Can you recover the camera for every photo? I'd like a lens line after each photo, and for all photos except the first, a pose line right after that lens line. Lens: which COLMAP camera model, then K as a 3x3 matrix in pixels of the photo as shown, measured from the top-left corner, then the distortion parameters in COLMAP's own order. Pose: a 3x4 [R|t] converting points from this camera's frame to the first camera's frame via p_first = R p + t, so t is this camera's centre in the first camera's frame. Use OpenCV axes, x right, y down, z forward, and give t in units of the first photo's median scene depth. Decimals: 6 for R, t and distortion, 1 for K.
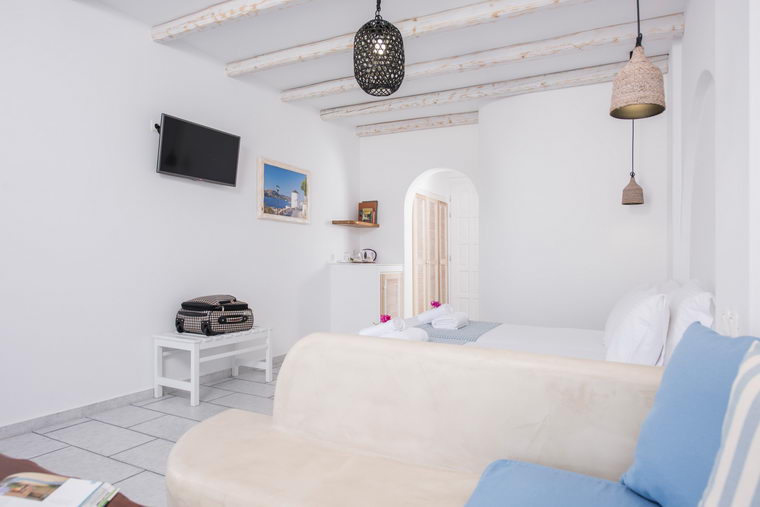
lens RADIAL K [[471.7, 0, 378.8], [0, 471.7, 261.8], [0, 0, 1]] dist [0.002423, -0.000230]
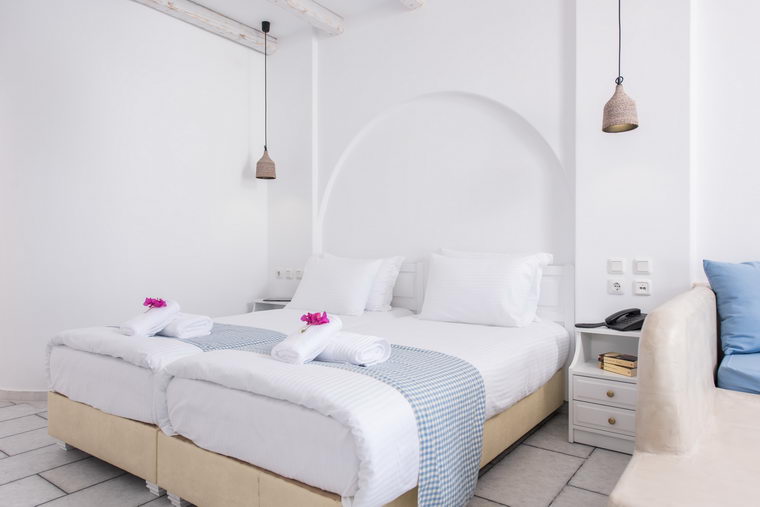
lens RADIAL K [[497.9, 0, 381.0], [0, 497.9, 252.6], [0, 0, 1]] dist [0.006399, 0.000833]
pose [[0.163042, -0.019036, 0.986436, -0.385448], [0.007819, 0.999807, 0.018001, 0.014071], [-0.986588, 0.004778, 0.163159, 0.505704]]
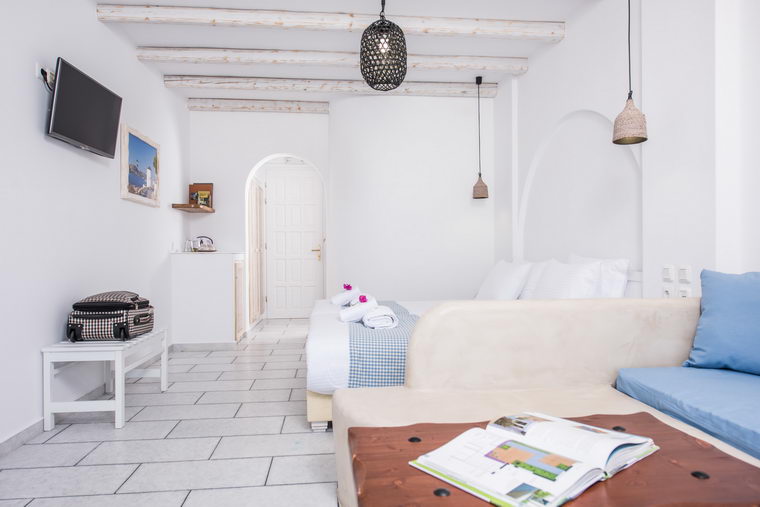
lens RADIAL K [[497.9, 0, 381.0], [0, 497.9, 252.6], [0, 0, 1]] dist [0.006399, 0.000833]
pose [[0.837520, -0.022751, 0.545932, -0.352656], [0.022796, 0.999718, 0.006690, 0.007015], [-0.545930, 0.006842, 0.837803, 0.026690]]
